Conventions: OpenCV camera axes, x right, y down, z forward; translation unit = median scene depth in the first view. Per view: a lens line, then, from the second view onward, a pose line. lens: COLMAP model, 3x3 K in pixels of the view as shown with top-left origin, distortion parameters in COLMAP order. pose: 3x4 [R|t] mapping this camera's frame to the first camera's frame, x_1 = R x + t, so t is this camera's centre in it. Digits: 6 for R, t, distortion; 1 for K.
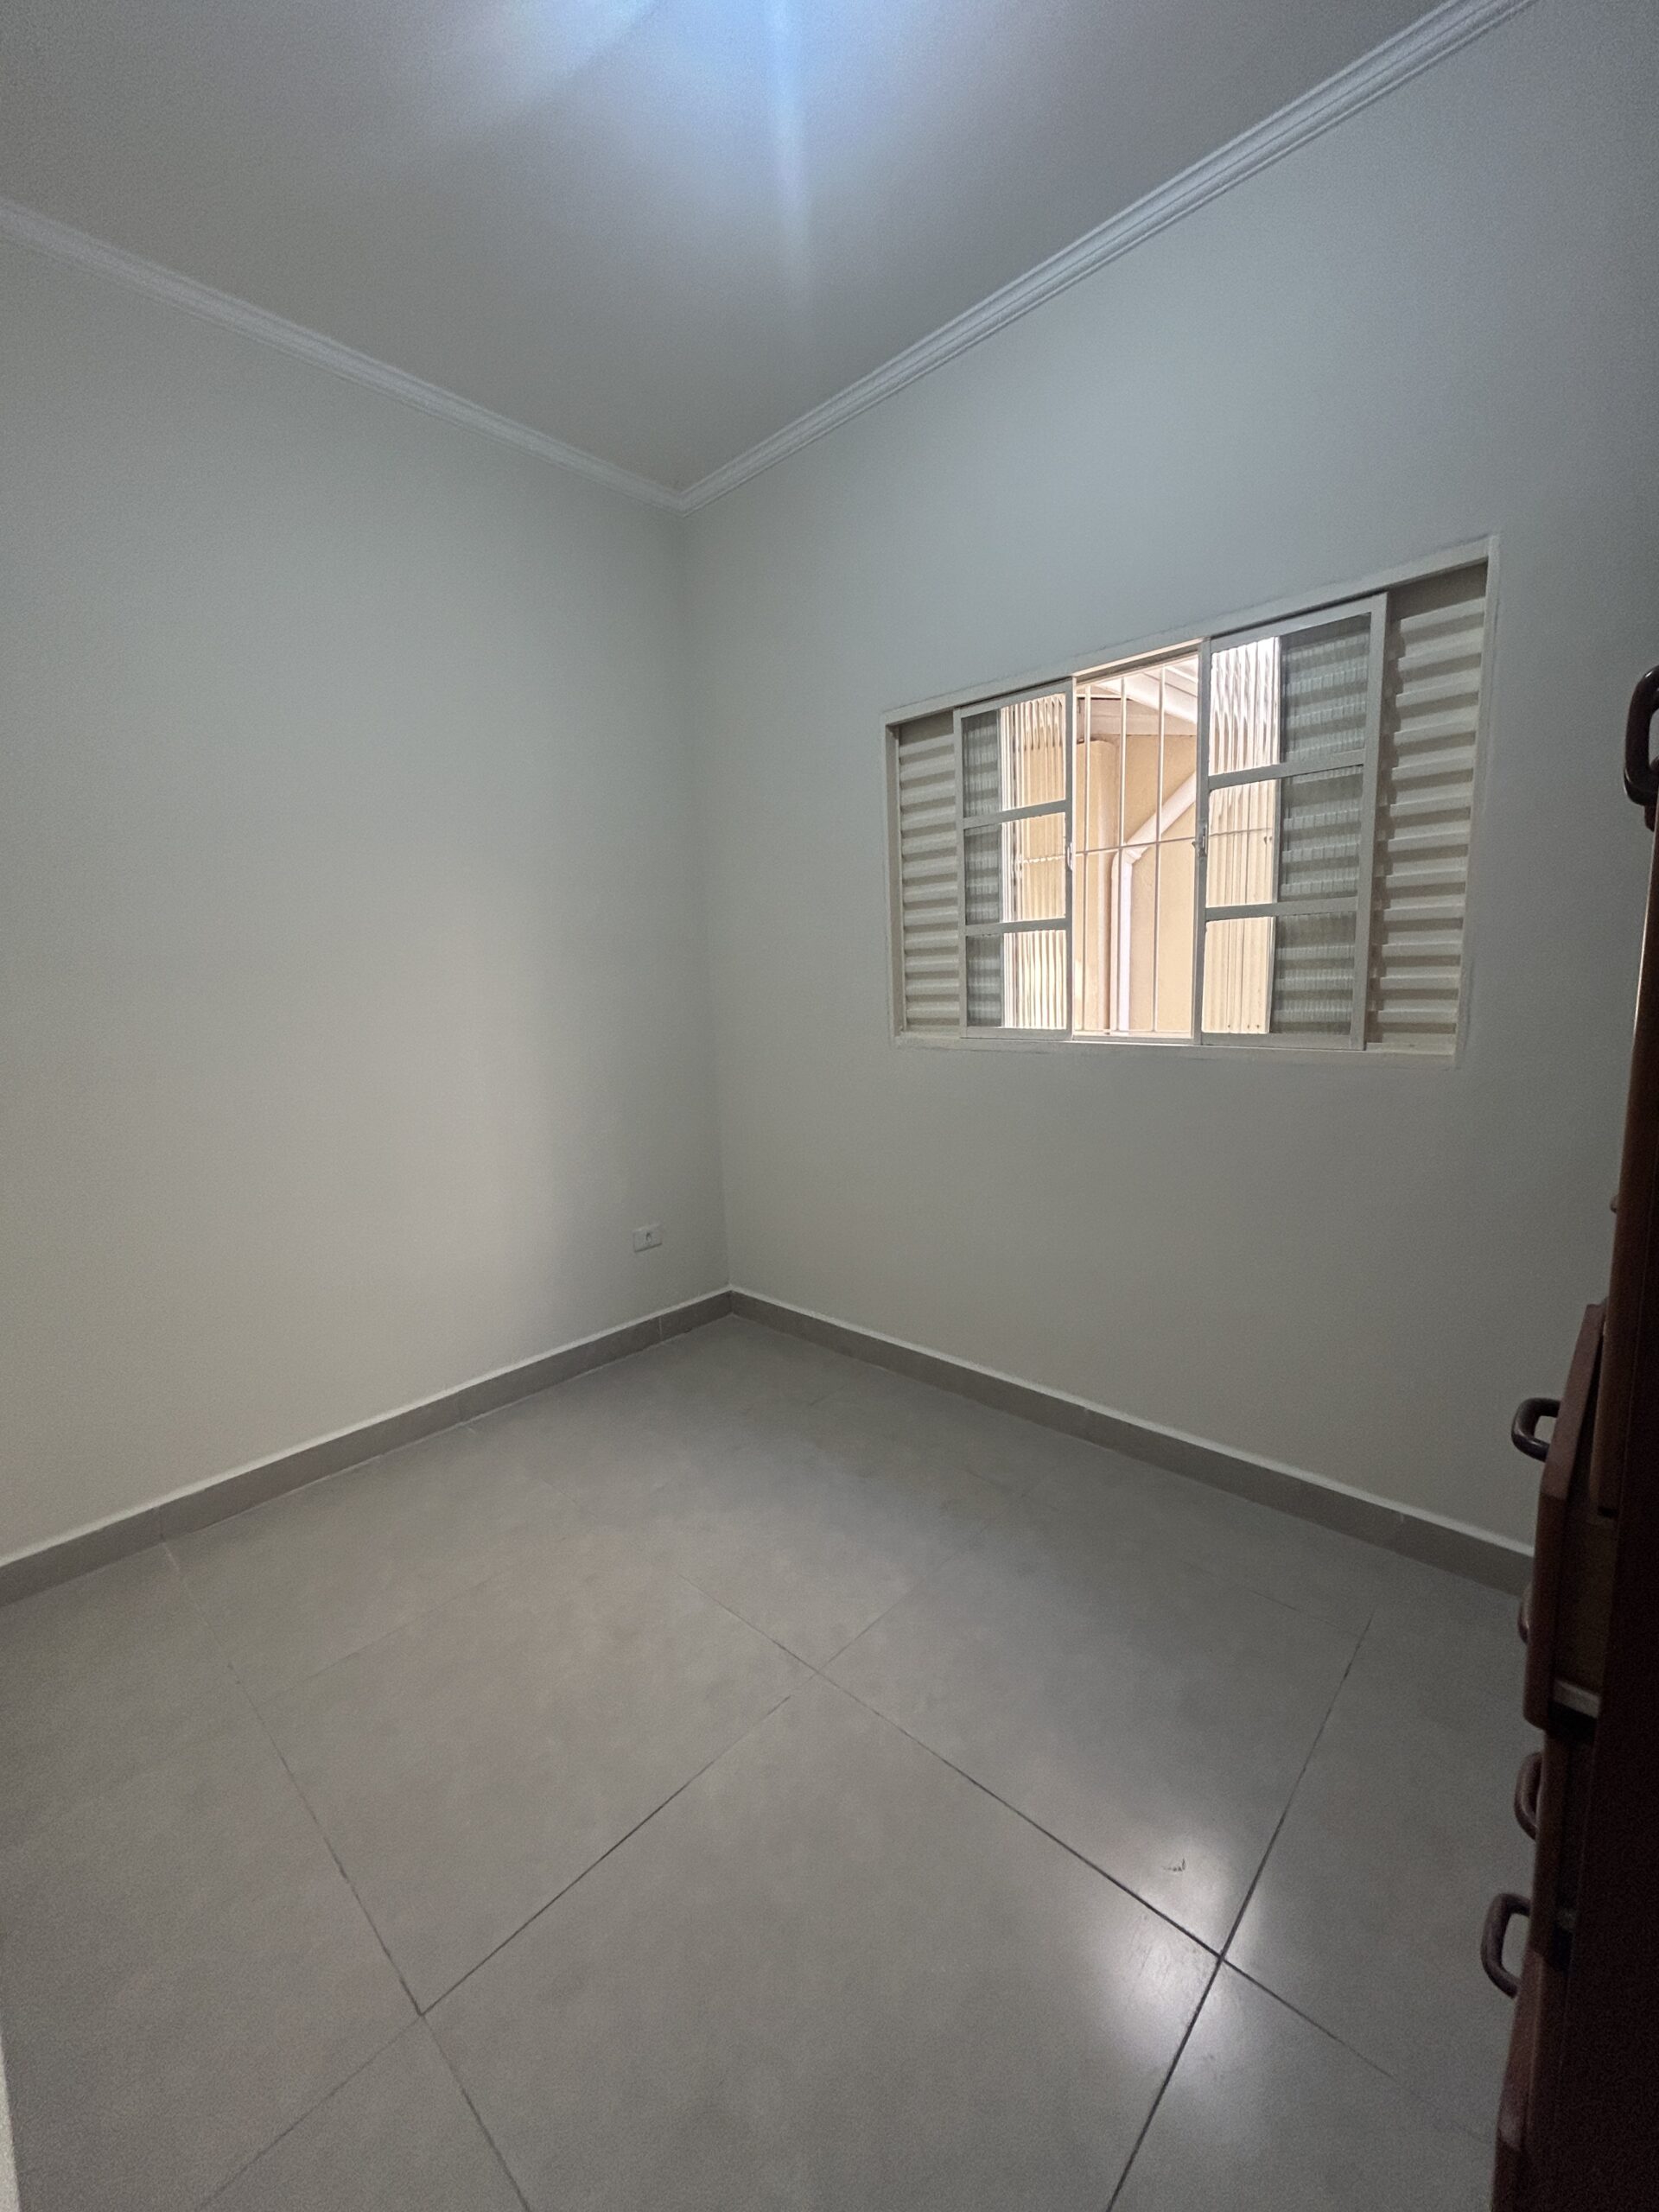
lens RADIAL K [[892.8, 0, 822.2], [0, 892.8, 1095.9], [0, 0, 1]] dist [-0.003905, 0.000640]
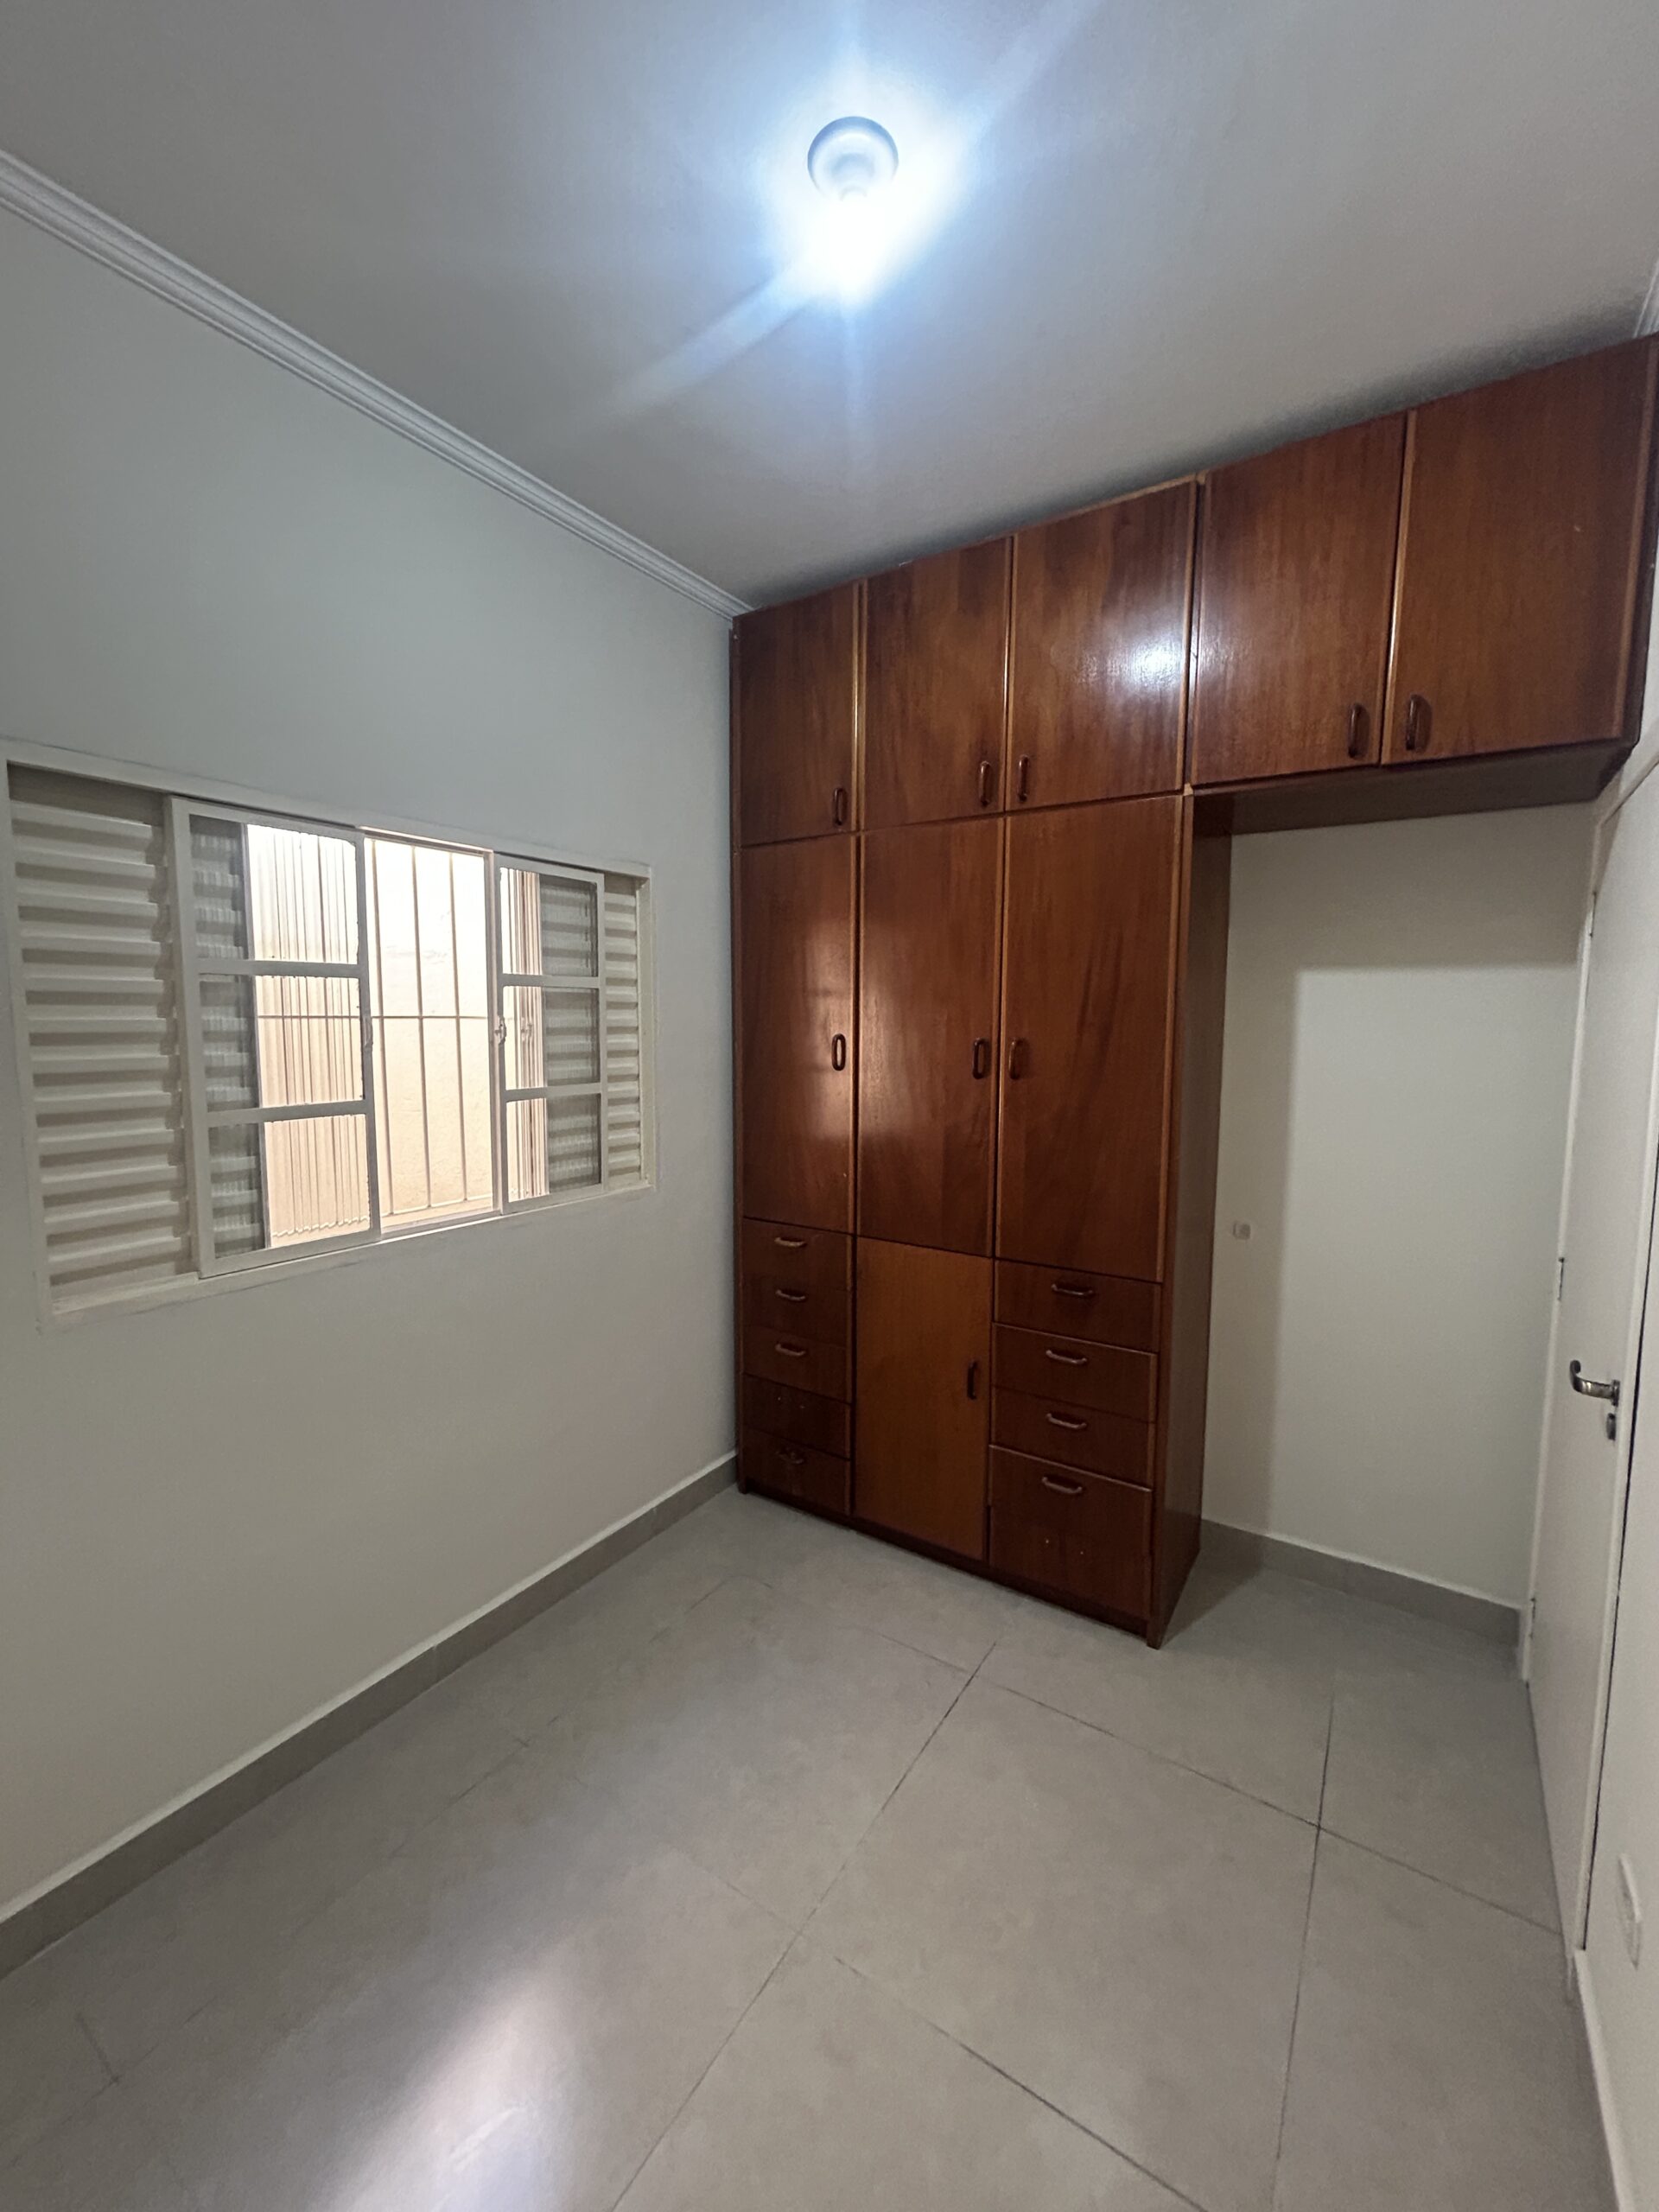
lens RADIAL K [[892.8, 0, 818.1], [0, 892.8, 1113.3], [0, 0, 1]] dist [-0.003905, 0.000640]
pose [[-0.171223, -0.050896, 0.983917, -0.712638], [0.166187, 0.982863, 0.079761, -0.205228], [-0.971115, 0.177171, -0.159830, 0.807391]]
